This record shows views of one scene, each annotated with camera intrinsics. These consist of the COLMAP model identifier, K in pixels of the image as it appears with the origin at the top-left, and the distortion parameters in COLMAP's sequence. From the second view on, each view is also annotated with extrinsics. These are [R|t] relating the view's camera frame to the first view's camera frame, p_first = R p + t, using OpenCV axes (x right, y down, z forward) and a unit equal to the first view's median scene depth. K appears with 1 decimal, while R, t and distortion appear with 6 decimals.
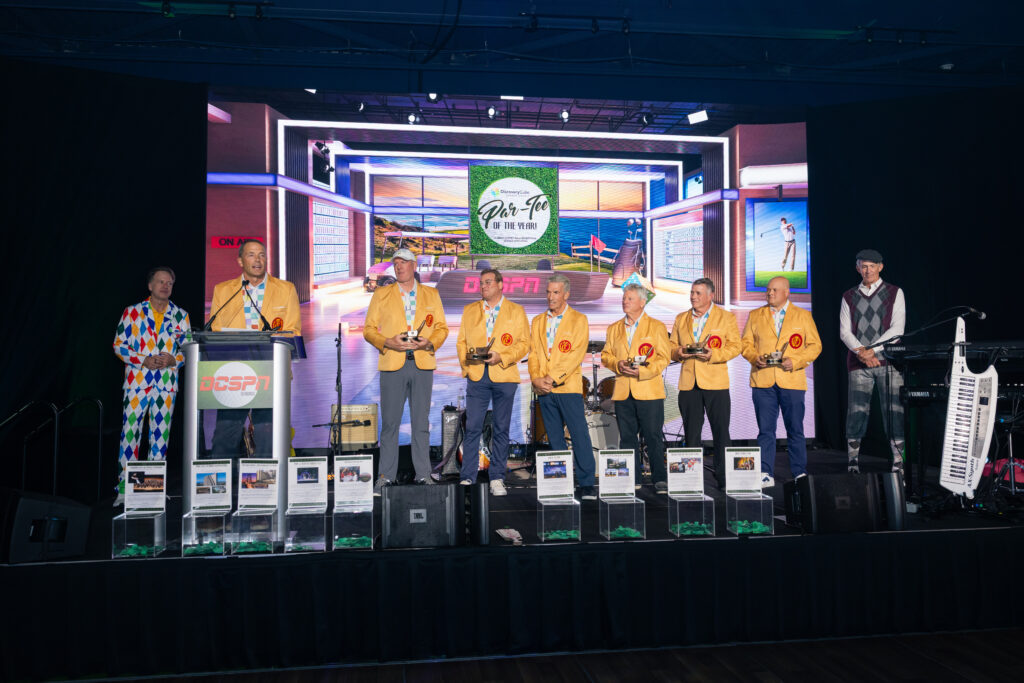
lens RADIAL K [[847.4, 0, 511.8], [0, 847.4, 336.5], [0, 0, 1]] dist [-0.002425, 0.005903]
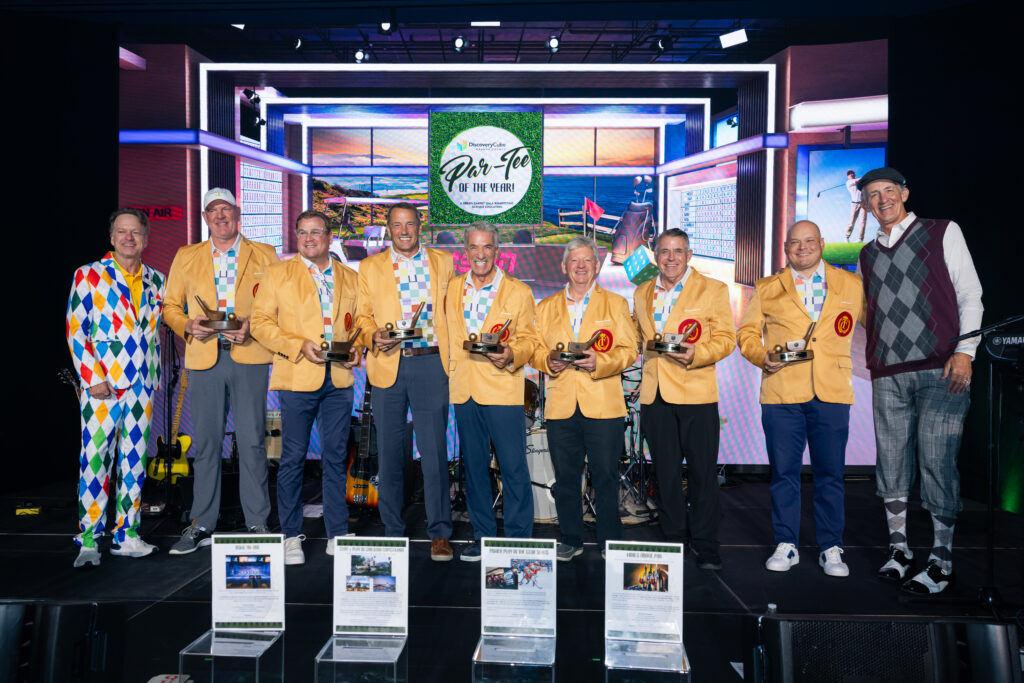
lens RADIAL K [[733.2, 0, 506.9], [0, 733.2, 373.8], [0, 0, 1]] dist [0.003115, -0.003176]
pose [[0.984700, 0.016606, -0.173465, 0.144943], [-0.008196, 0.998761, 0.049086, 0.009615], [0.174066, -0.046913, 0.983616, 0.320737]]
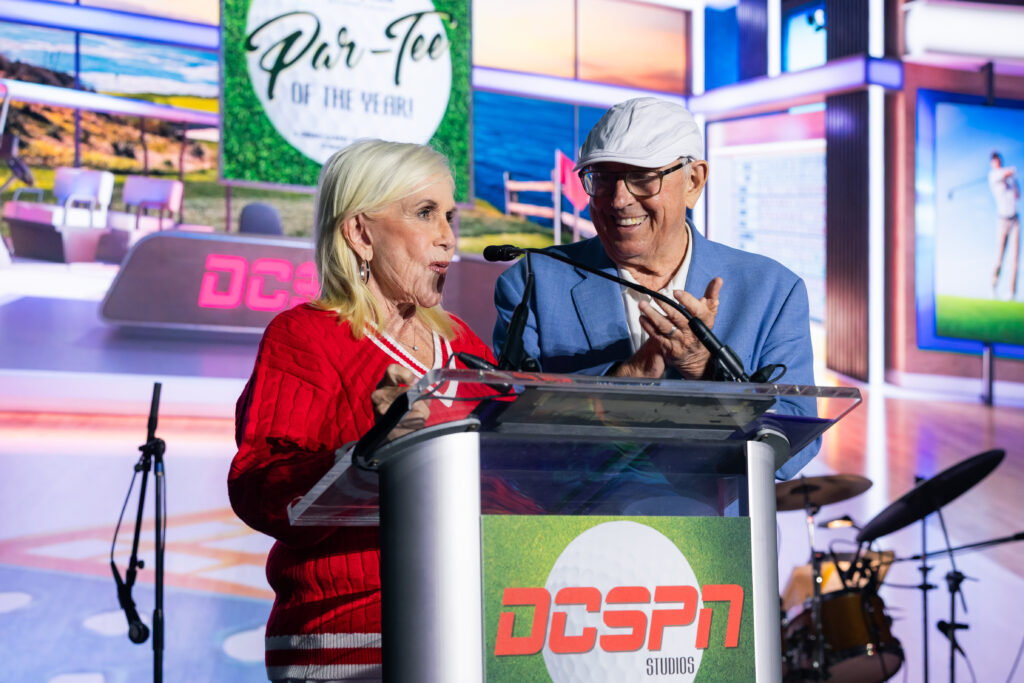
lens RADIAL K [[2267.9, 0, 510.8], [0, 2267.9, 343.7], [0, 0, 1]] dist [0.018328, 0.000000]
pose [[0.895205, 0.049022, 0.442951, -0.307669], [-0.021606, 0.997537, -0.066733, 0.011891], [-0.445131, 0.050169, 0.894059, 0.239385]]
